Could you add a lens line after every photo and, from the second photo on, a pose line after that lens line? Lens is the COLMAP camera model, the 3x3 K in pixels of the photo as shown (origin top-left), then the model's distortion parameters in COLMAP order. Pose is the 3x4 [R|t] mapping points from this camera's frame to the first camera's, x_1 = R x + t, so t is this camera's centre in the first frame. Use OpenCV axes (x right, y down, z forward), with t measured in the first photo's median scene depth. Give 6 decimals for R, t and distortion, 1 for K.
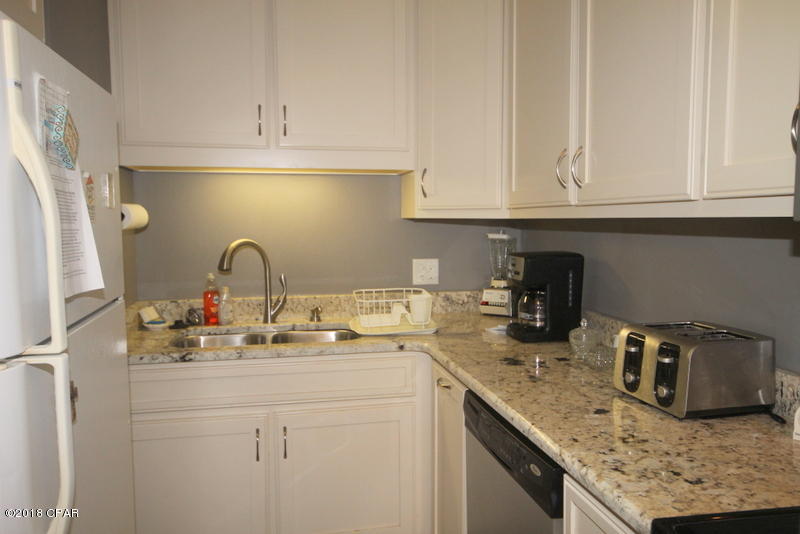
lens RADIAL K [[620.8, 0, 406.2], [0, 620.8, 267.5], [0, 0, 1]] dist [0.008611, 0.005562]
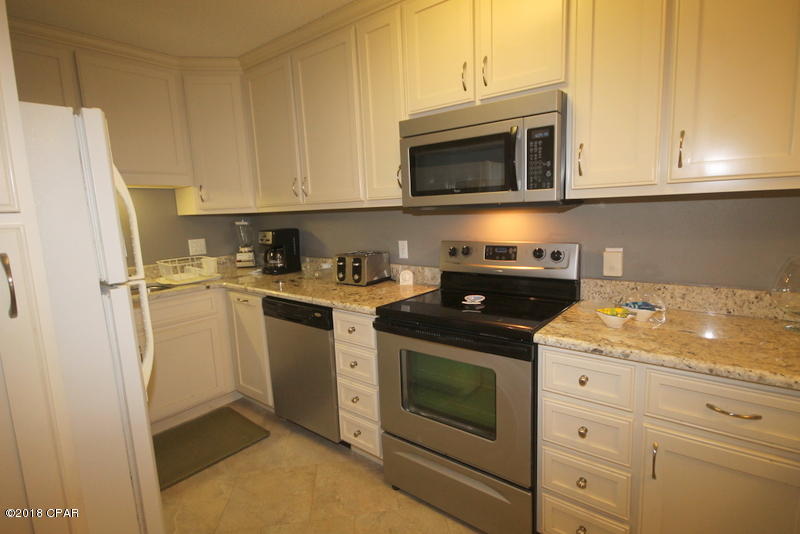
lens RADIAL K [[405.2, 0, 410.7], [0, 405.2, 266.9], [0, 0, 1]] dist [0.017412, 0.000358]
pose [[0.762977, -0.122313, 0.634748, -0.277895], [0.089027, 0.992461, 0.084232, 0.022998], [-0.640265, -0.007758, 0.768115, -0.247885]]
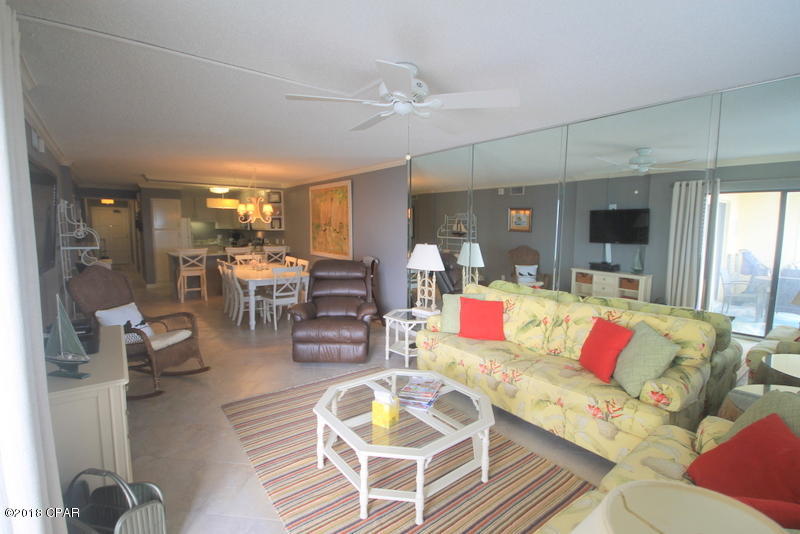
lens RADIAL K [[374.9, 0, 406.0], [0, 374.9, 267.4], [0, 0, 1]] dist [-0.000071, -0.000881]
pose [[0.897509, -0.041379, 0.439050, 0.052894], [0.026857, 0.998869, 0.039239, 0.270502], [-0.440177, -0.023426, 0.897605, -4.087760]]
